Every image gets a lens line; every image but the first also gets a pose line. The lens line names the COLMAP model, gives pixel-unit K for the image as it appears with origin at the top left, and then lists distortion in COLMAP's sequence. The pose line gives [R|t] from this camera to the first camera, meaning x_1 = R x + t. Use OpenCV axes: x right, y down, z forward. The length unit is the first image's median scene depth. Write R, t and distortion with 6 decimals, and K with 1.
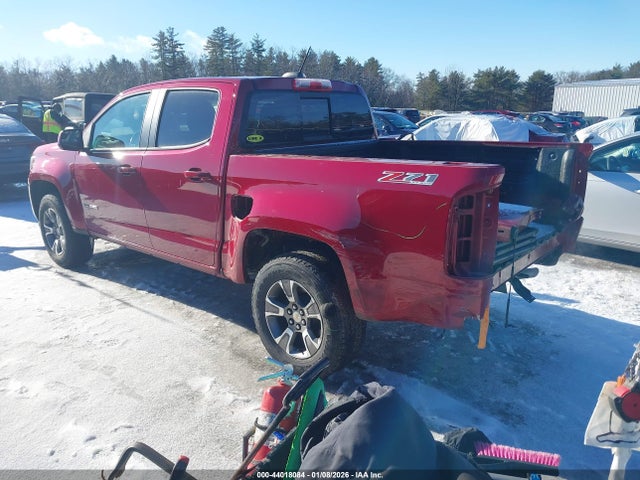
lens RADIAL K [[501.2, 0, 321.1], [0, 501.2, 238.9], [0, 0, 1]] dist [0.019521, -0.016958]
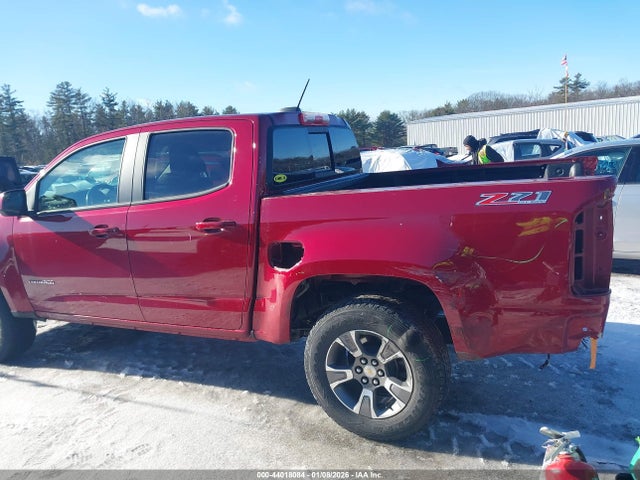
lens RADIAL K [[501.2, 0, 319.2], [0, 501.2, 239.3], [0, 0, 1]] dist [0.019521, -0.016958]
pose [[0.961968, -0.112509, 0.248917, -0.195942], [0.133627, 0.988586, -0.069581, -0.013613], [-0.238247, 0.100197, 0.966022, 0.087335]]
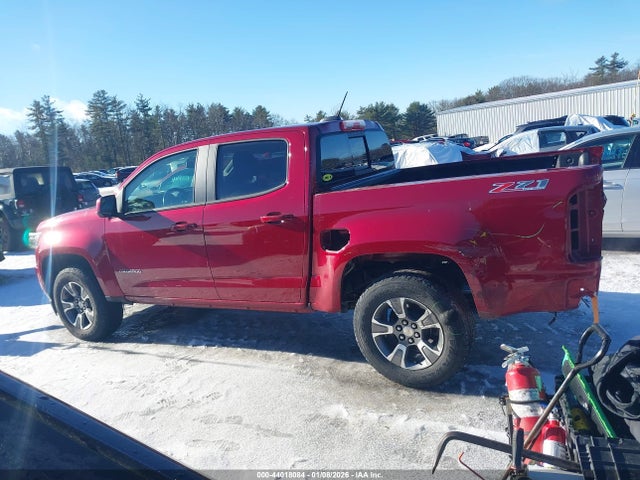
lens RADIAL K [[501.2, 0, 319.5], [0, 501.2, 240.2], [0, 0, 1]] dist [0.019521, -0.016958]
pose [[0.971530, -0.148321, 0.184742, -0.241533], [0.163238, 0.984222, -0.068260, 0.003116], [-0.171703, 0.096474, 0.980414, -0.027993]]
